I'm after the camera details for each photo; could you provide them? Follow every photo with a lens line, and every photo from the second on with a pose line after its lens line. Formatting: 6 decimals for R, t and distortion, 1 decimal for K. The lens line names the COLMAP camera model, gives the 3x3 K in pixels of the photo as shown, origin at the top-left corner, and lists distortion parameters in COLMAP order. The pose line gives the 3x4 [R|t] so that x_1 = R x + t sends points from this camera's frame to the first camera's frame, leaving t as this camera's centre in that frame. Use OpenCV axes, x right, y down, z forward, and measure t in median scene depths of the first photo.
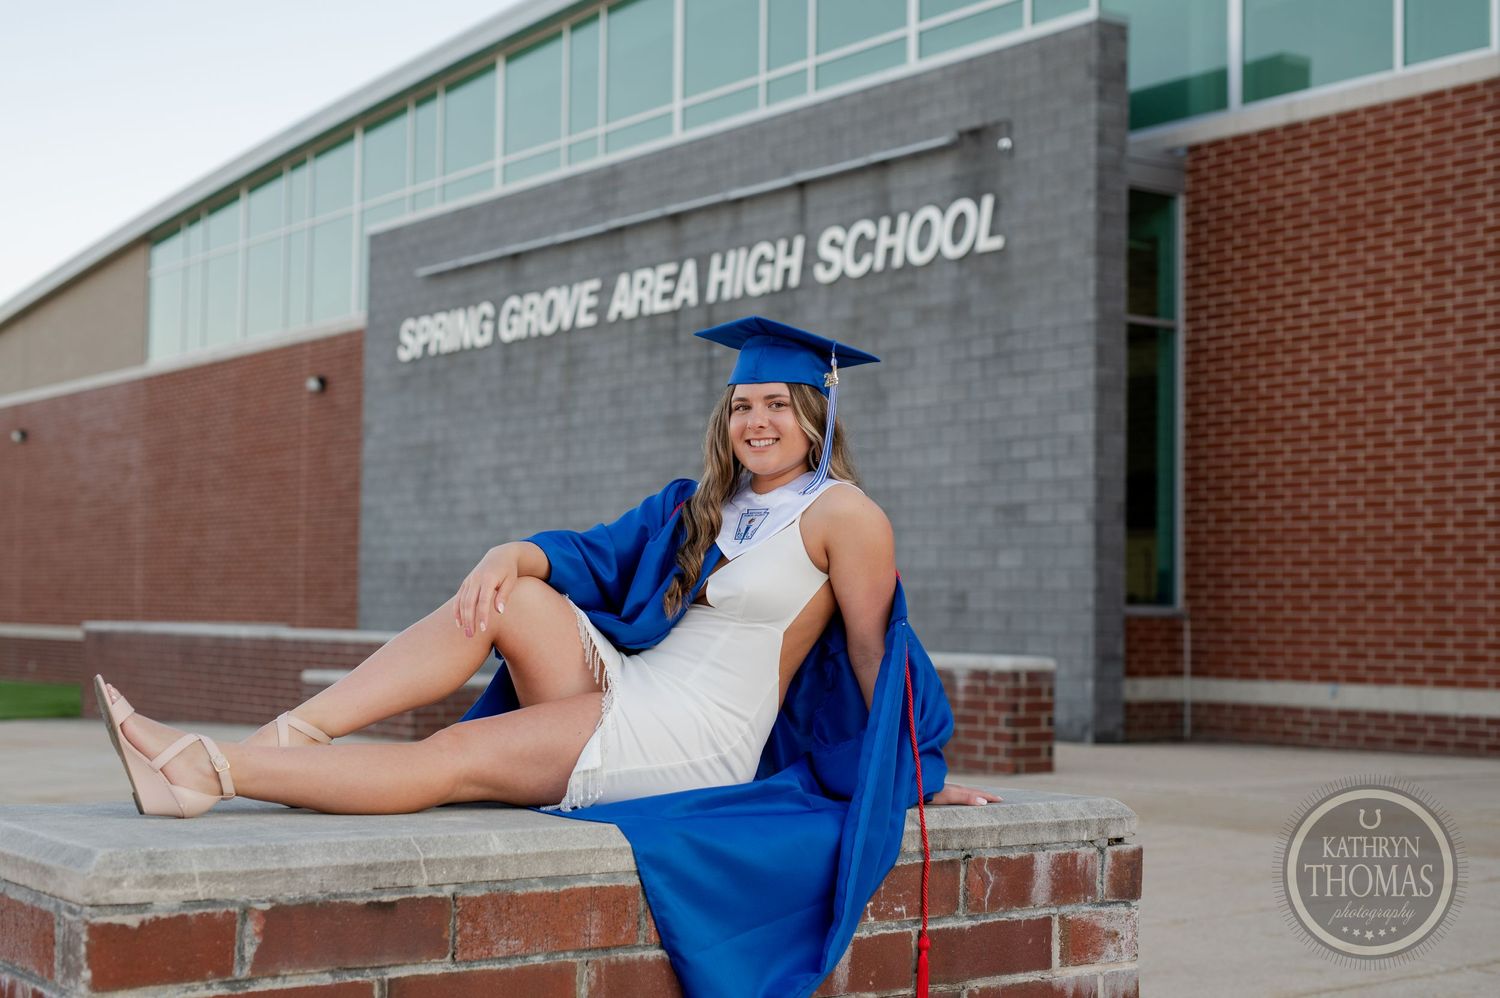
lens RADIAL K [[2151.7, 0, 768.5], [0, 2151.7, 502.2], [0, 0, 1]] dist [0.009460, 0.056079]
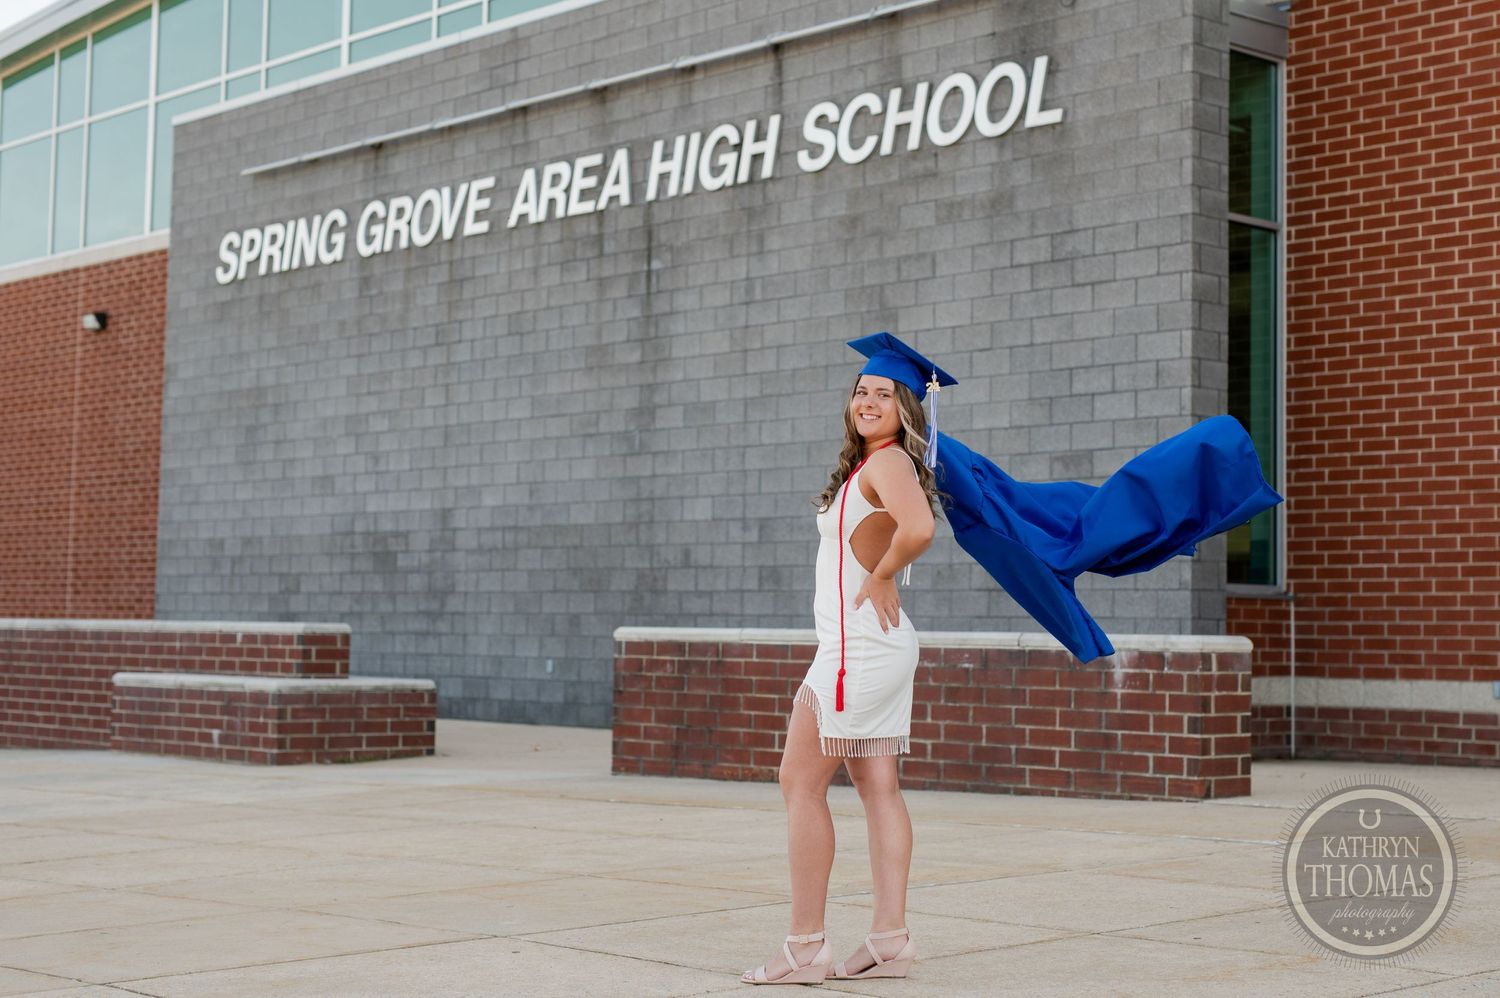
lens RADIAL K [[2390.5, 0, 875.3], [0, 2390.5, 454.4], [0, 0, 1]] dist [0.004408, 0.019947]
pose [[0.991436, 0.010993, 0.130129, -0.063556], [-0.008008, 0.999693, -0.023444, 0.020627], [-0.130347, 0.022201, 0.991220, 0.145168]]
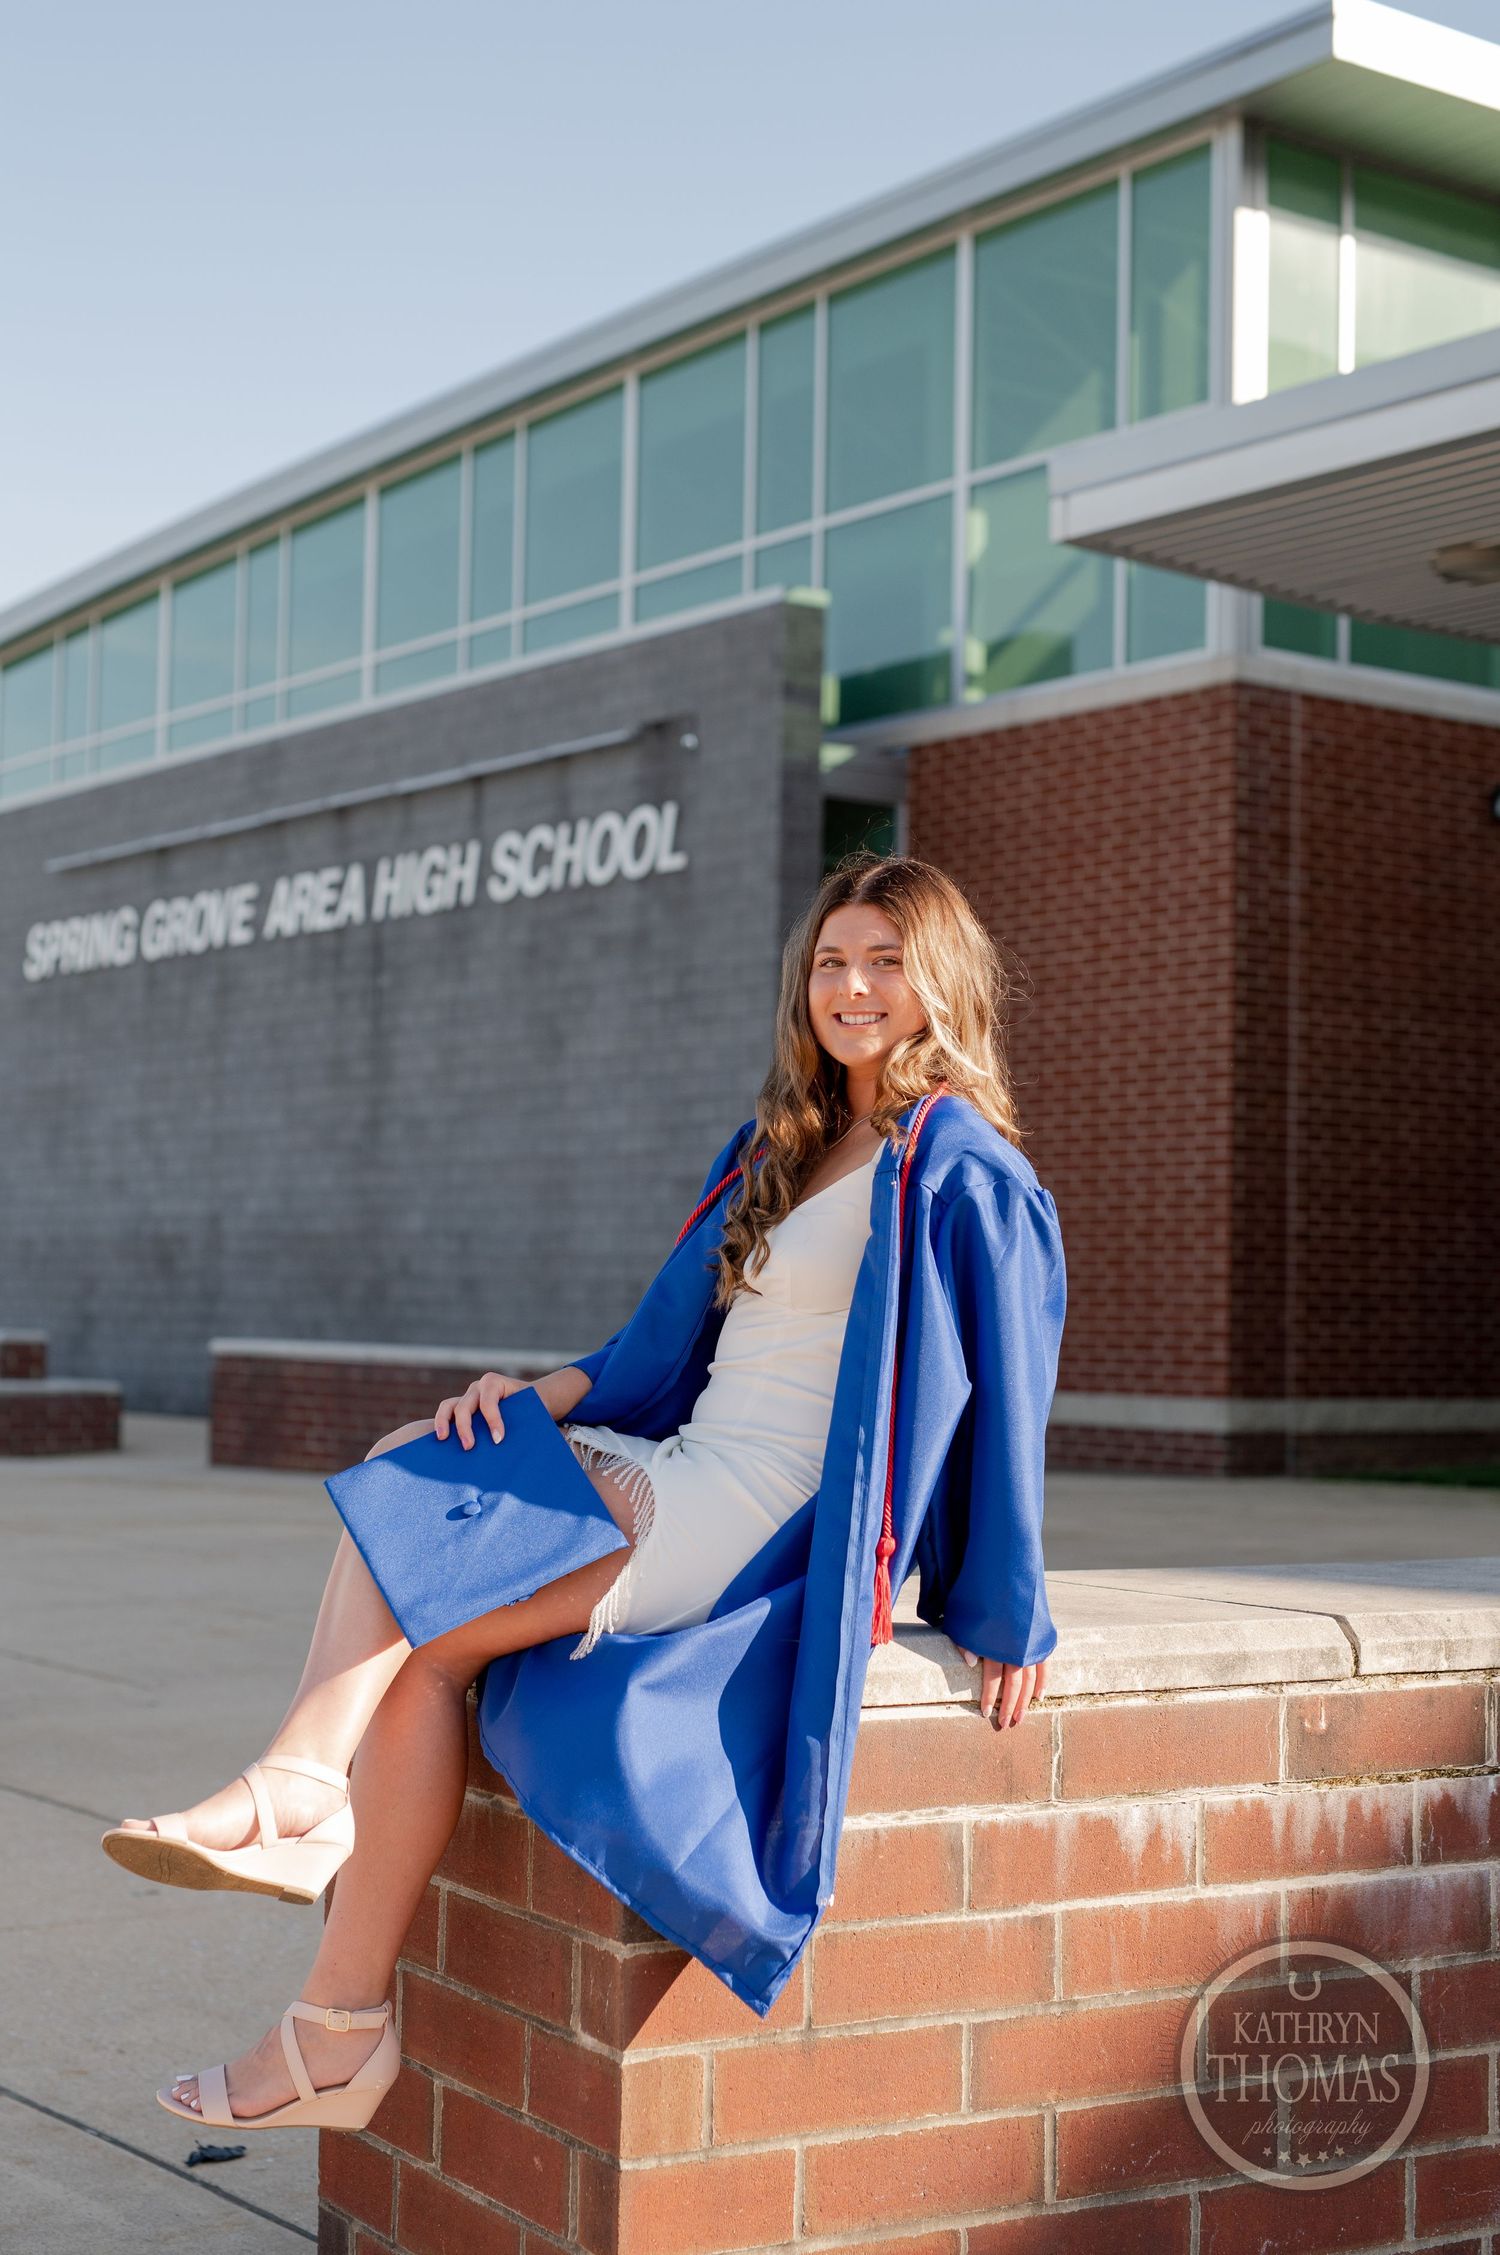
lens RADIAL K [[3285.8, 0, 749.5], [0, 3285.8, 1132.4], [0, 0, 1]] dist [-0.002180, -0.006887]
pose [[0.999979, 0.004757, -0.004317, 0.129413], [-0.004771, 0.999984, -0.003099, -0.011354], [0.004302, 0.003120, 0.999986, -0.247137]]
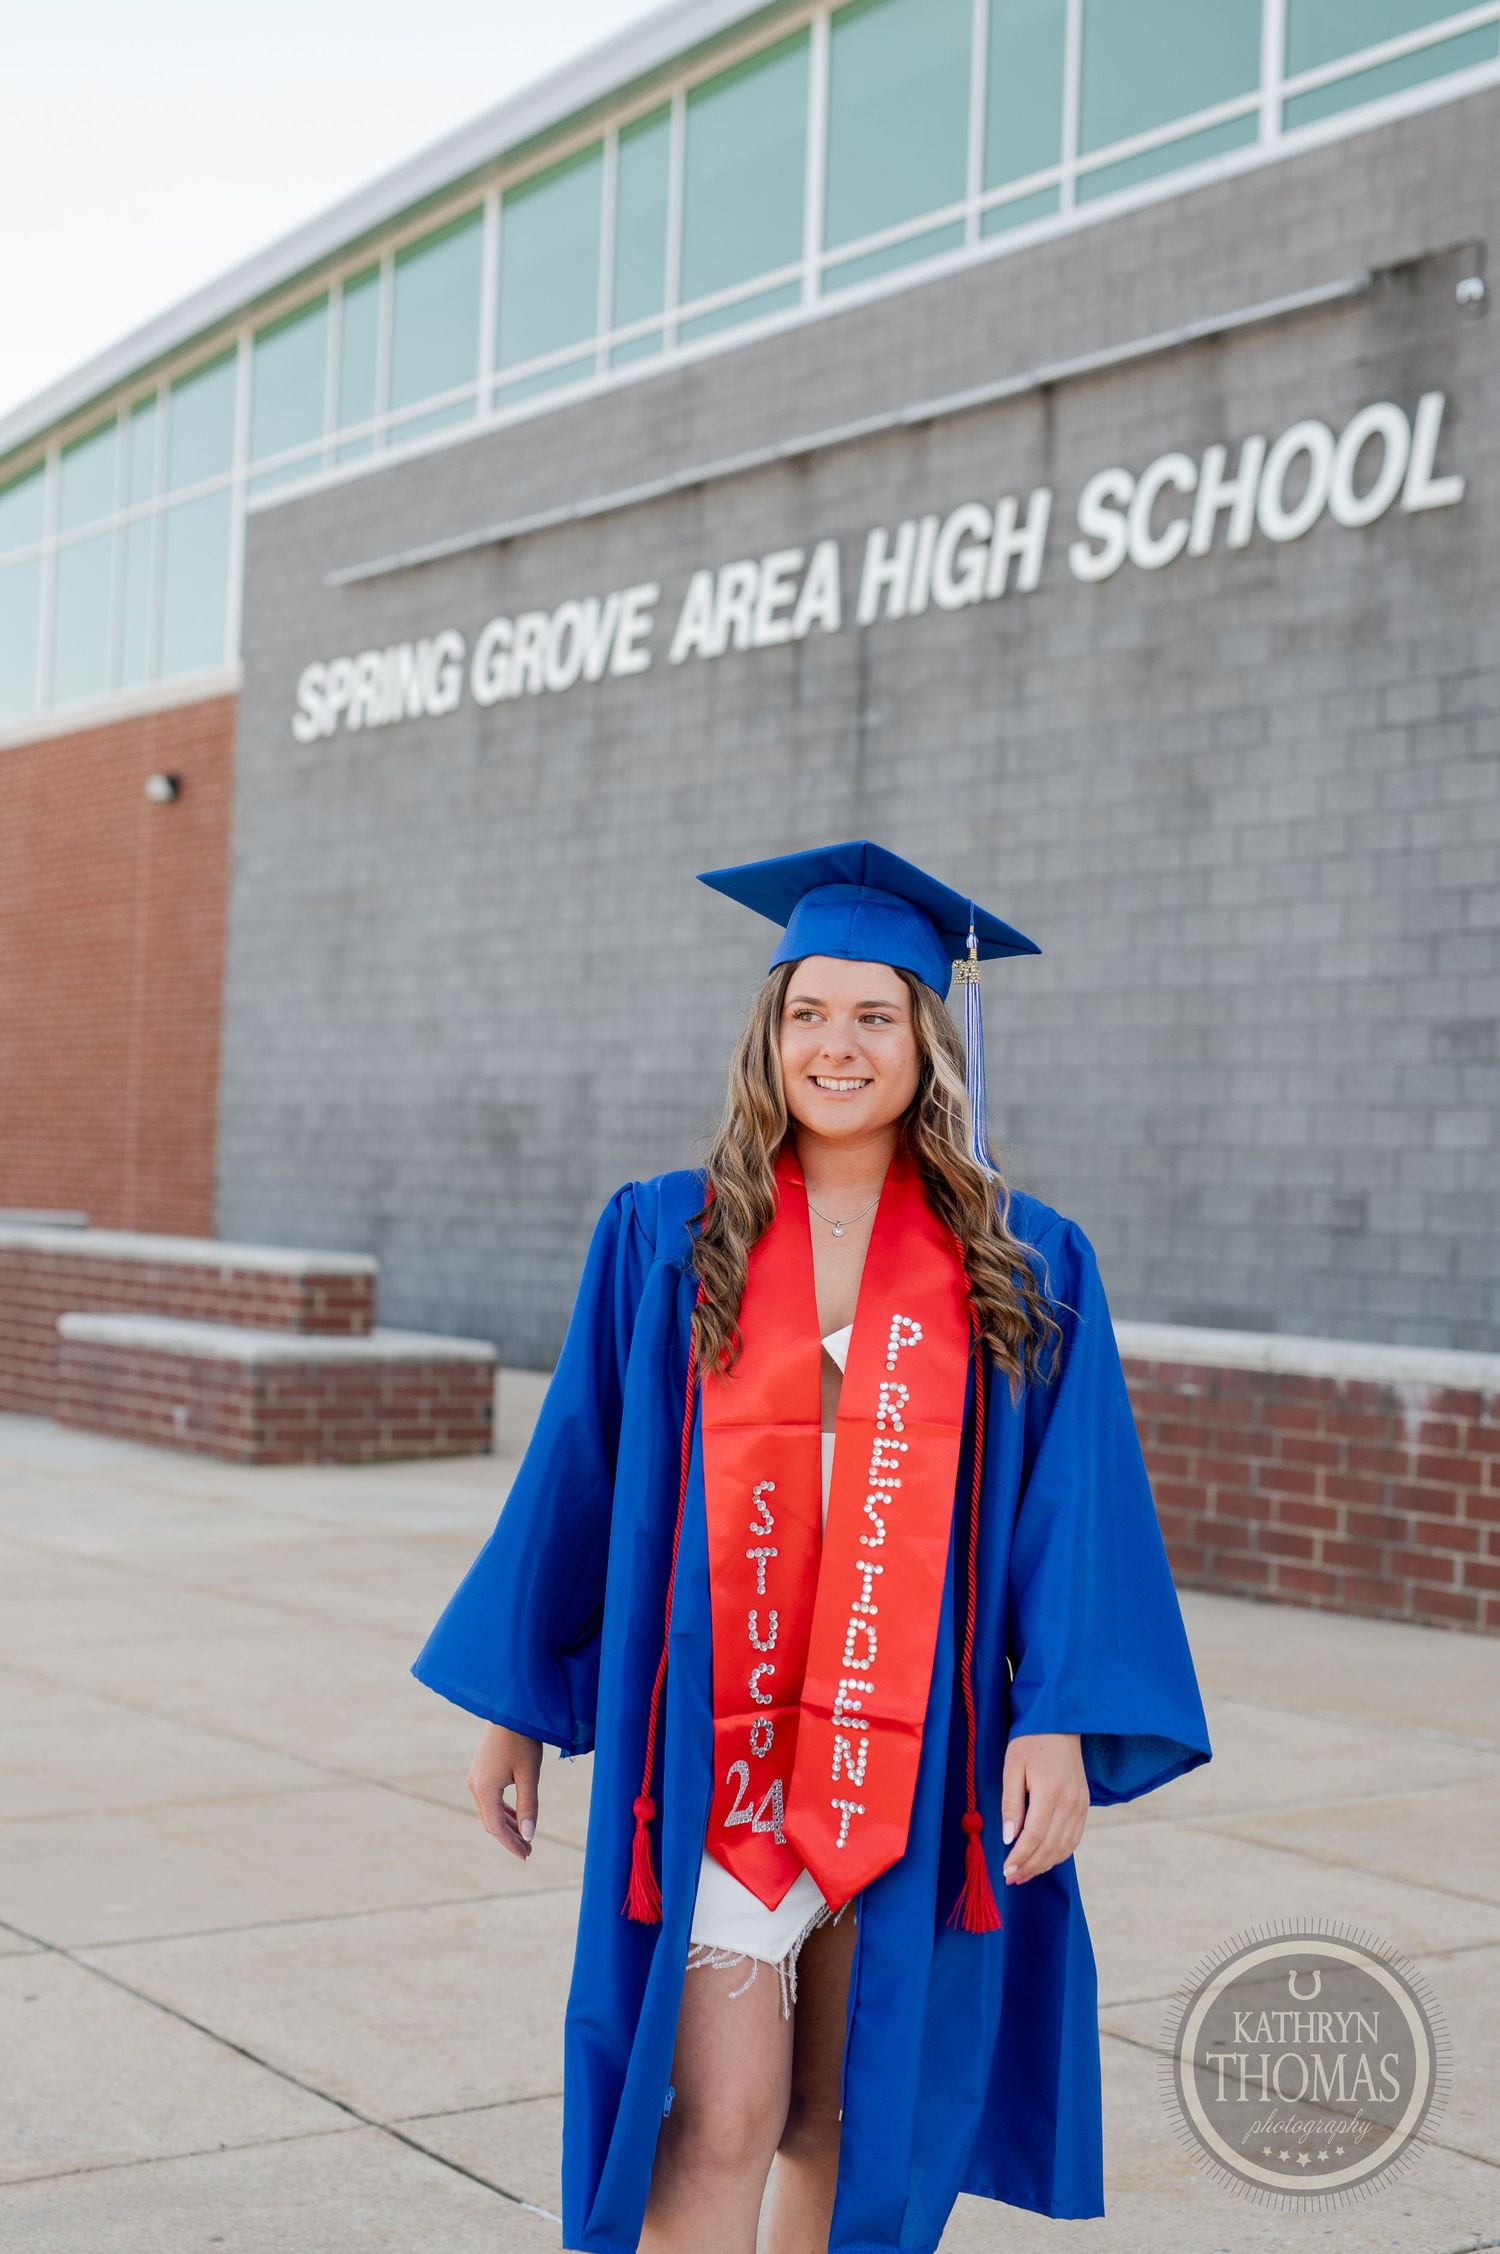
lens RADIAL K [[3373.3, 0, 749.5], [0, 3373.3, 1073.7], [0, 0, 1]] dist [0.009124, 0.045318]
pose [[0.998053, 0.022844, -0.058044, -0.005348], [-0.021913, 0.999622, 0.016629, 0.003470], [0.058402, -0.015325, 0.998176, 0.200719]]
